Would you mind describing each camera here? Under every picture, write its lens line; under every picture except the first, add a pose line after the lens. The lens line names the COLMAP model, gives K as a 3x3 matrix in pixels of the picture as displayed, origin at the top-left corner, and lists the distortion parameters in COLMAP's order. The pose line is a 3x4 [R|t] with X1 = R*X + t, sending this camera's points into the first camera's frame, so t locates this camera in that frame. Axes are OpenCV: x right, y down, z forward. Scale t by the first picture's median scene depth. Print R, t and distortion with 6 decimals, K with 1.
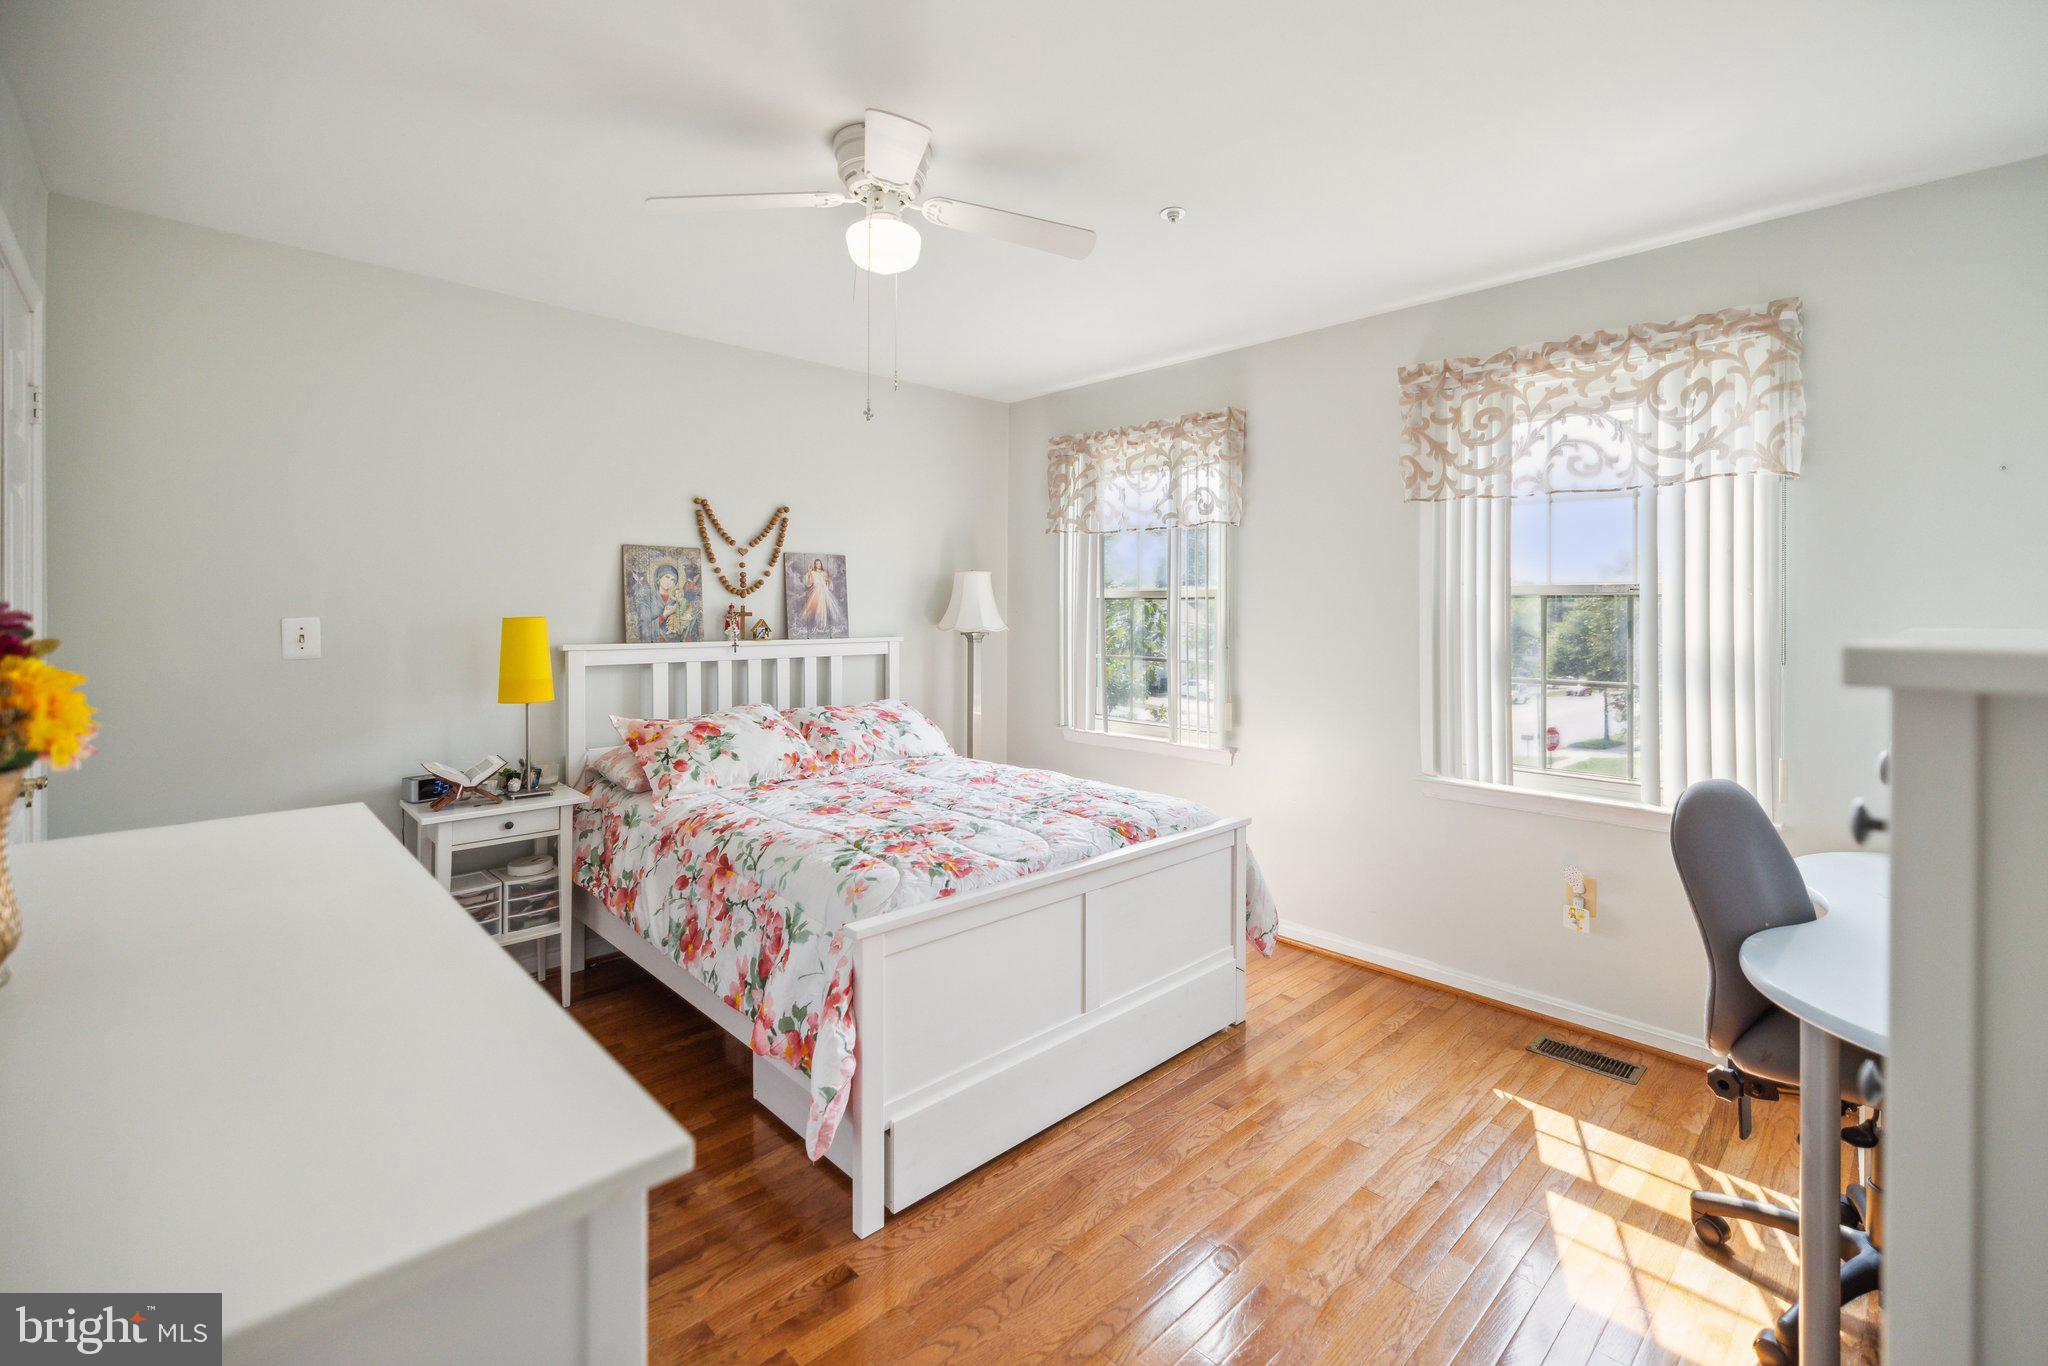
lens RADIAL K [[879.3, 0, 1060.4], [0, 879.3, 610.4], [0, 0, 1]] dist [0.003154, 0.001946]
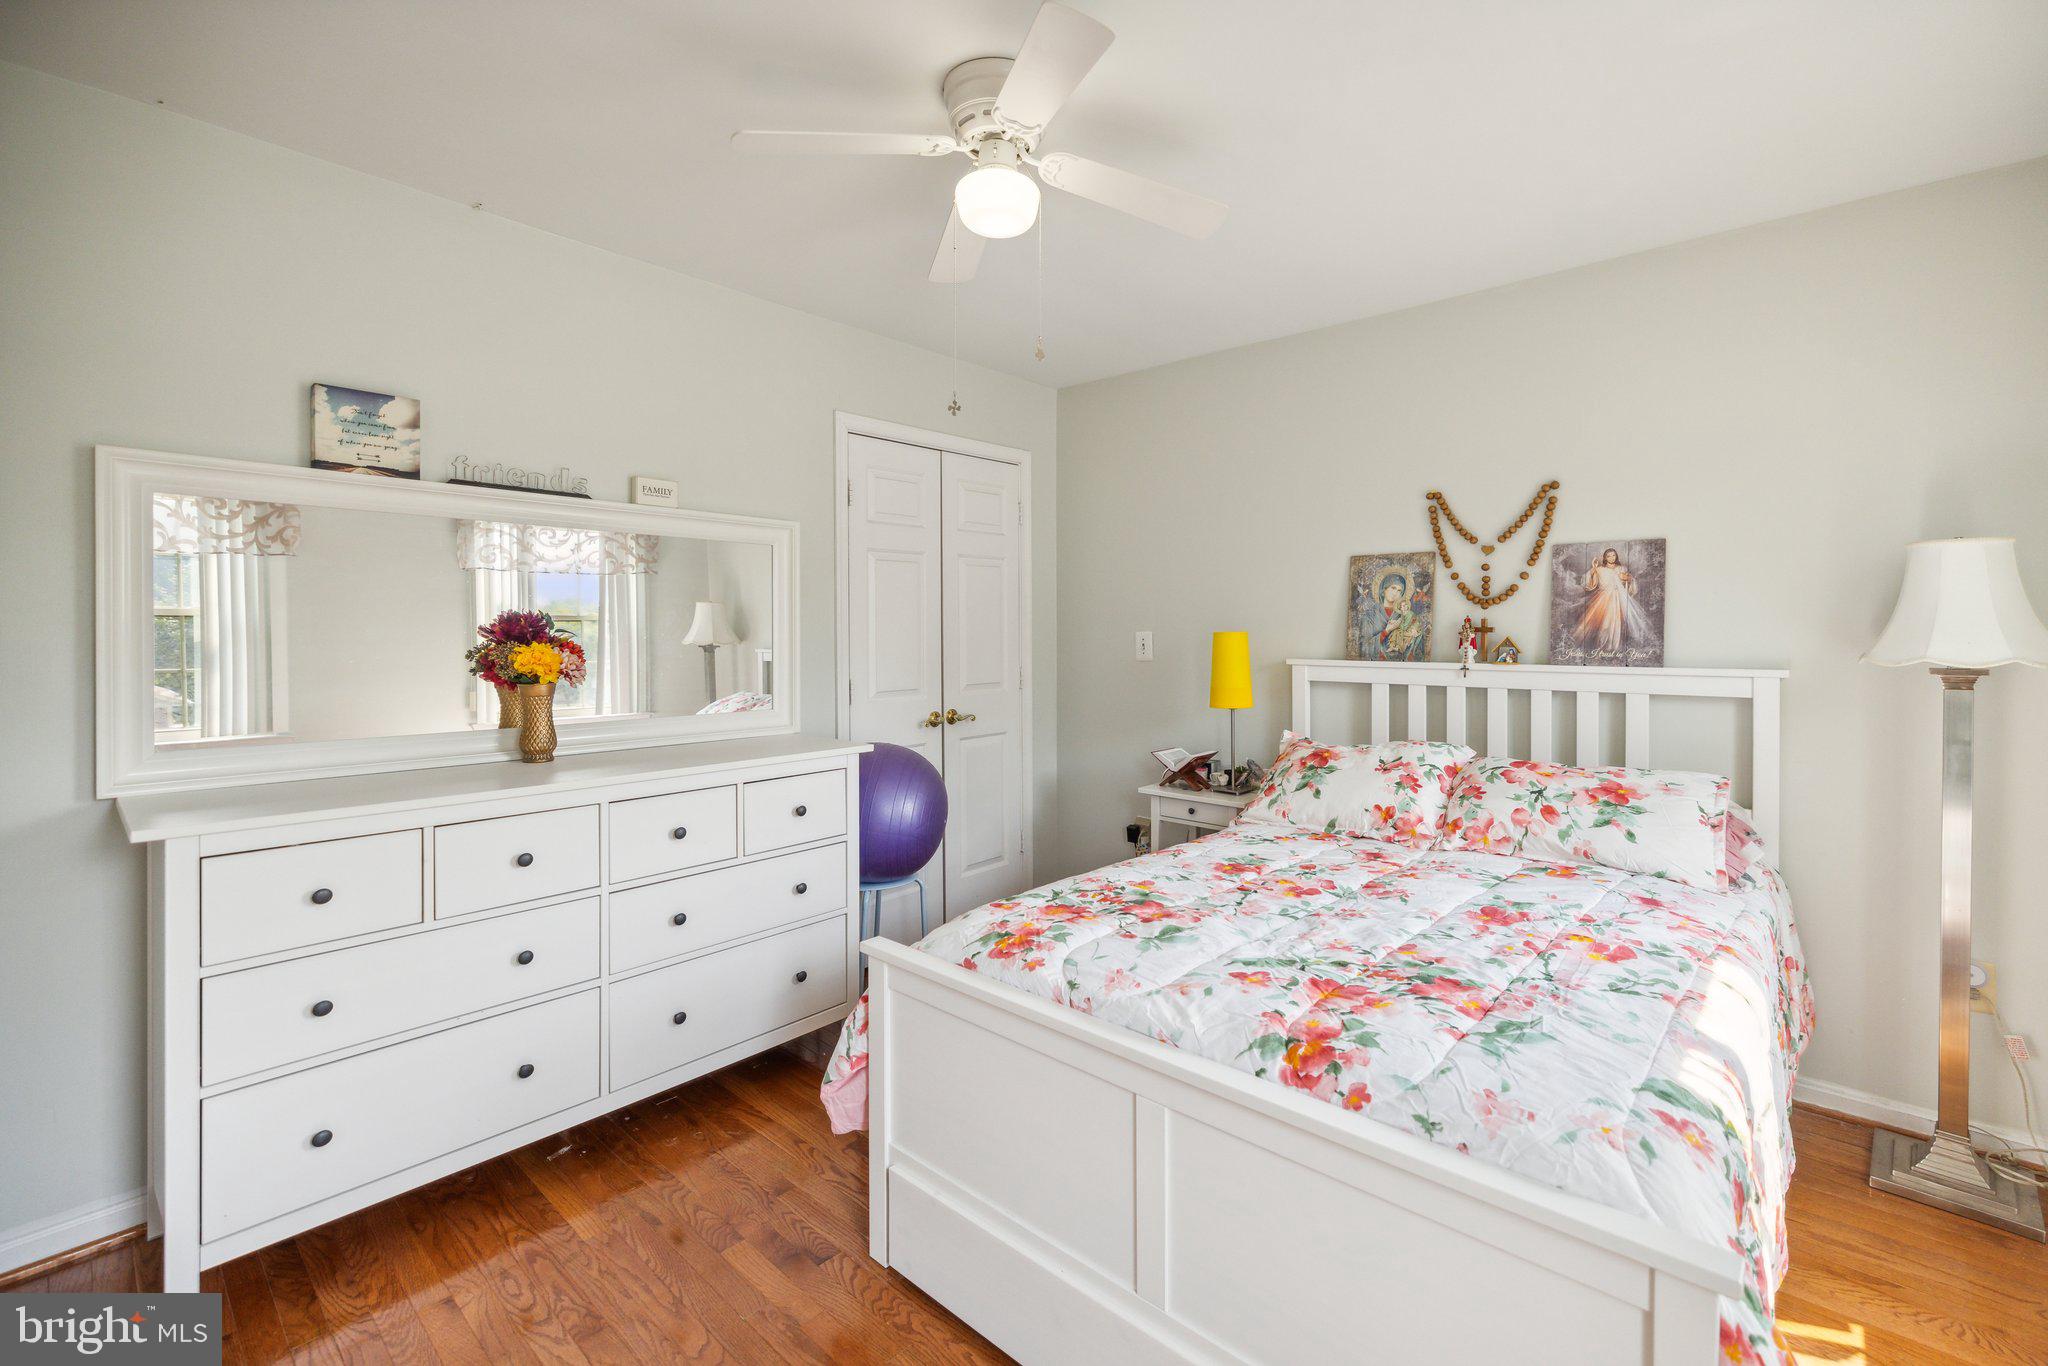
lens RADIAL K [[879.3, 0, 1089.1], [0, 879.3, 640.9], [0, 0, 1]] dist [0.003154, 0.001946]
pose [[0.096493, 0.012283, -0.995258, 0.389309], [0.000186, 0.999924, 0.012359, 0.004578], [0.995334, -0.001377, 0.096483, 0.576936]]
